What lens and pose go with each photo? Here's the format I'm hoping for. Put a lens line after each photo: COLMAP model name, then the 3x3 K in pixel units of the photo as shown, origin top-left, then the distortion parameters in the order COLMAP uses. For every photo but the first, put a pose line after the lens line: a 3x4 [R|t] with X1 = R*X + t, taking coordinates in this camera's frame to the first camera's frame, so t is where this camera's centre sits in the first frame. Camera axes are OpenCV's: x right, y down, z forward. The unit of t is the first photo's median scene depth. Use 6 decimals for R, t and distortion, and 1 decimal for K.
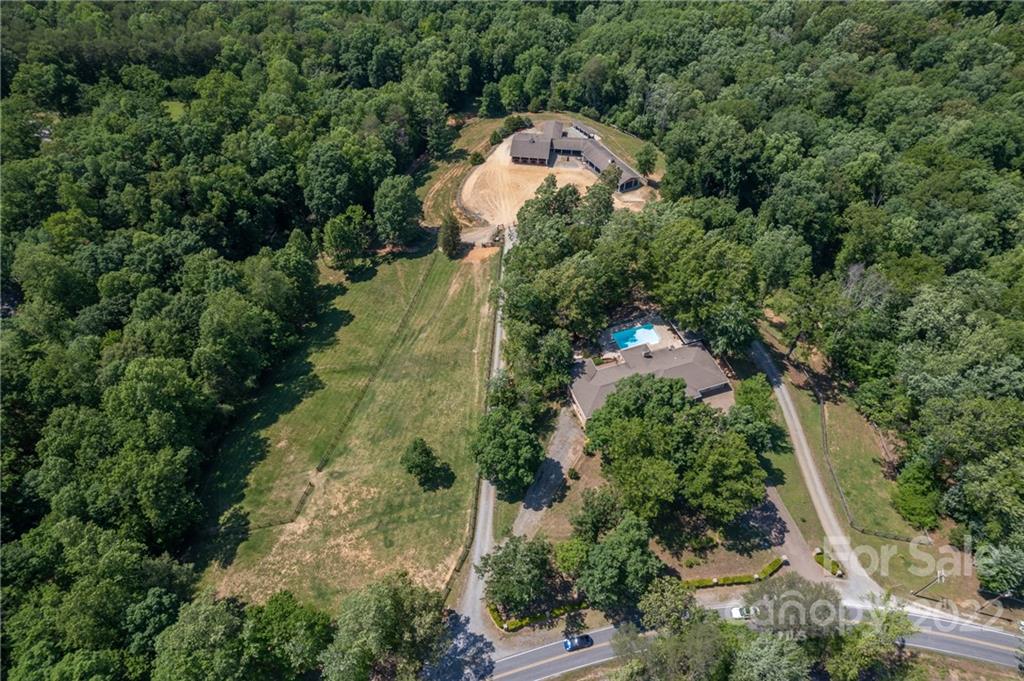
lens RADIAL K [[649.9, 0, 512.0], [0, 649.9, 340.5], [0, 0, 1]] dist [-0.032947, 0.030496]
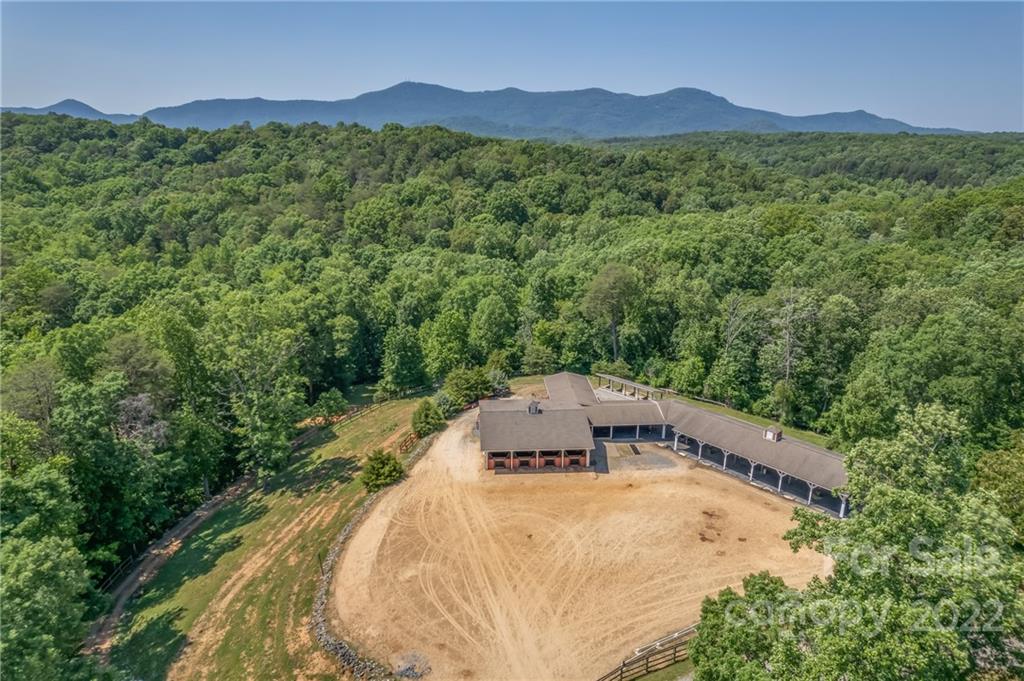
lens RADIAL K [[649.9, 0, 512.0], [0, 649.9, 340.5], [0, 0, 1]] dist [-0.032947, 0.030496]
pose [[0.981175, -0.055389, 0.185005, -0.045523], [0.142260, 0.855169, -0.498446, -0.157923], [-0.130602, 0.515381, 0.846950, 0.659415]]
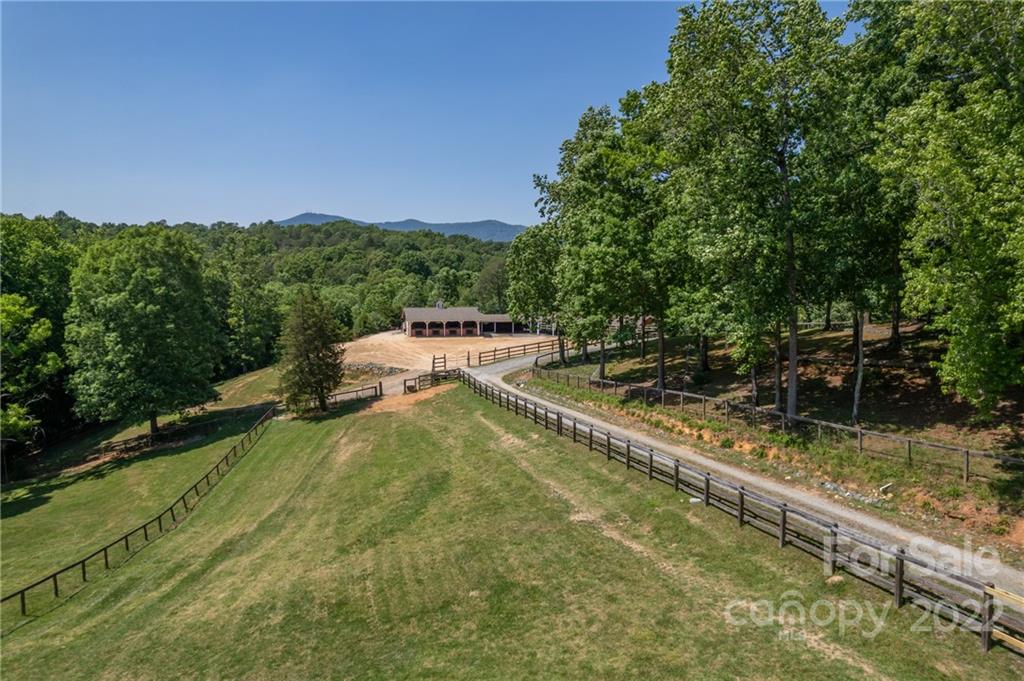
lens RADIAL K [[649.9, 0, 512.0], [0, 649.9, 340.5], [0, 0, 1]] dist [-0.032947, 0.030496]
pose [[0.940997, -0.038250, 0.336246, -0.093607], [0.252363, 0.741301, -0.621921, 0.059338], [-0.225471, 0.670082, 0.707215, 0.613374]]
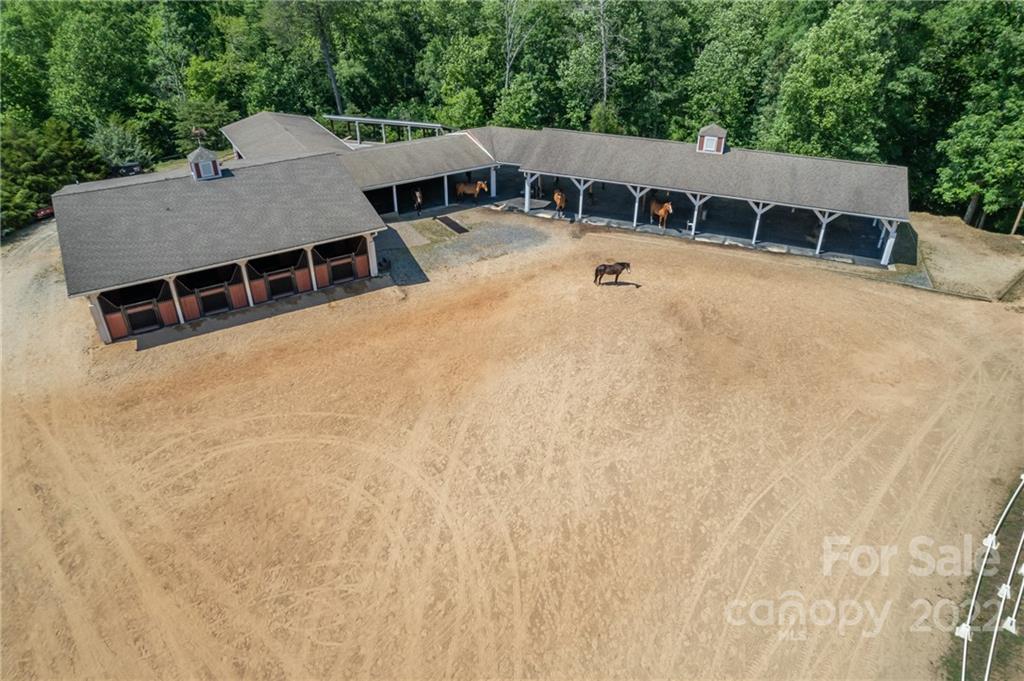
lens RADIAL K [[667.1, 0, 510.6], [0, 667.1, 307.6], [0, 0, 1]] dist [-0.062575, 0.078116]
pose [[0.781789, -0.307751, 0.542305, -0.006093], [0.461680, 0.870272, -0.171691, -0.219690], [-0.419115, 0.384598, 0.822452, 0.843991]]
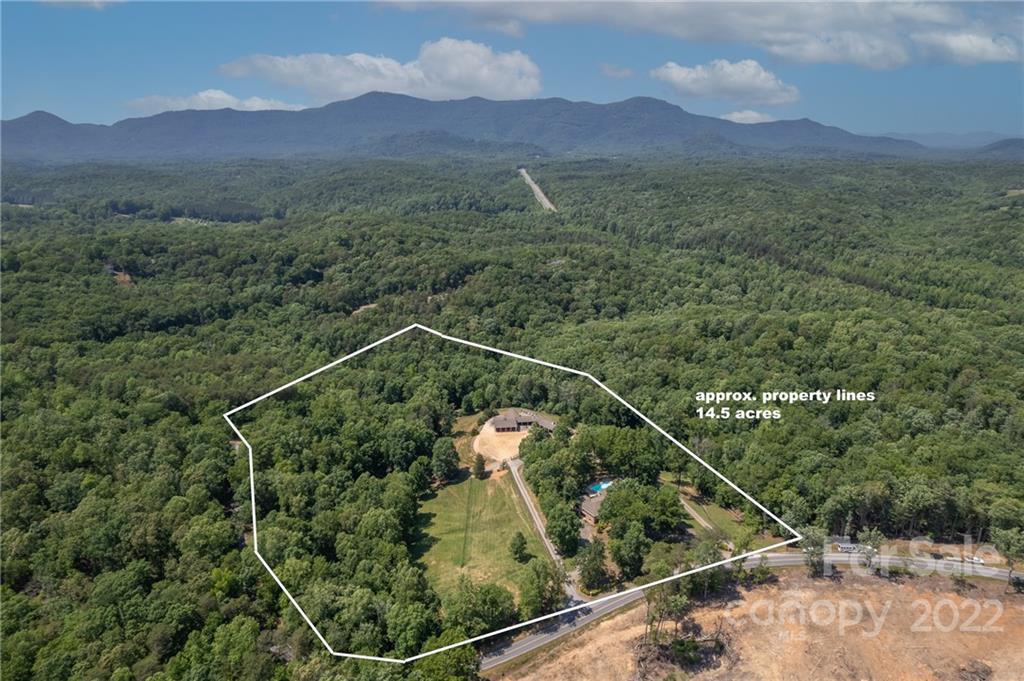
lens RADIAL K [[667.1, 0, 510.6], [0, 667.1, 307.6], [0, 0, 1]] dist [-0.062575, 0.078116]
pose [[0.970110, -0.061103, 0.234847, -0.339893], [0.180142, 0.829764, -0.528243, 0.366838], [-0.162591, 0.554760, 0.815969, -0.576976]]
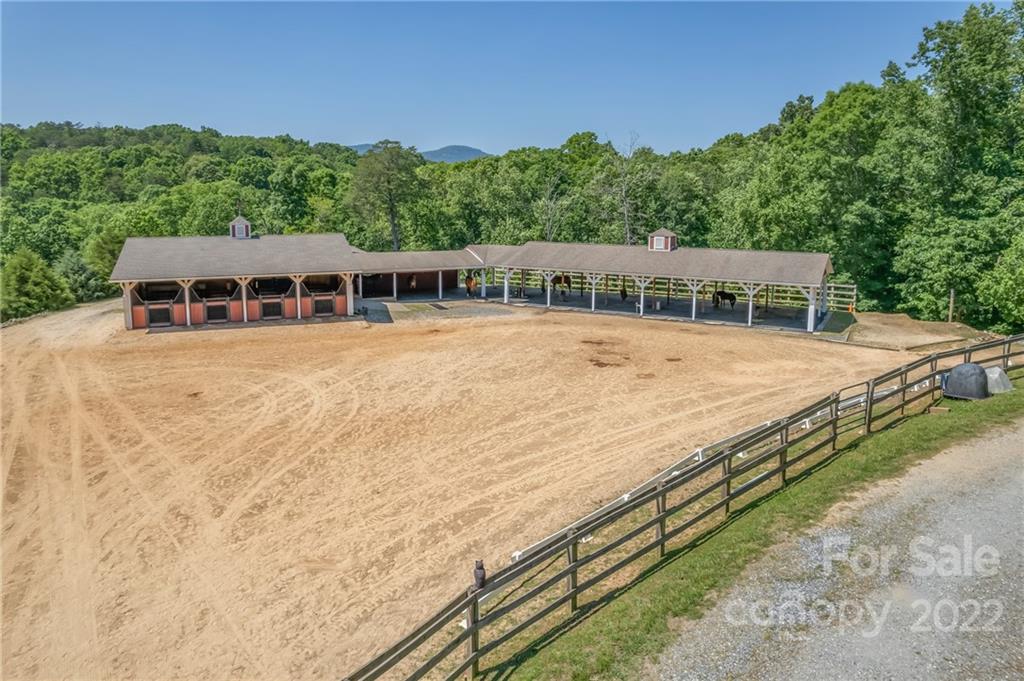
lens RADIAL K [[667.1, 0, 510.6], [0, 667.1, 307.6], [0, 0, 1]] dist [-0.062575, 0.078116]
pose [[0.868222, -0.077636, 0.490064, 0.002161], [0.366258, 0.766593, -0.527437, -0.156910], [-0.334732, 0.637422, 0.694008, 0.835299]]
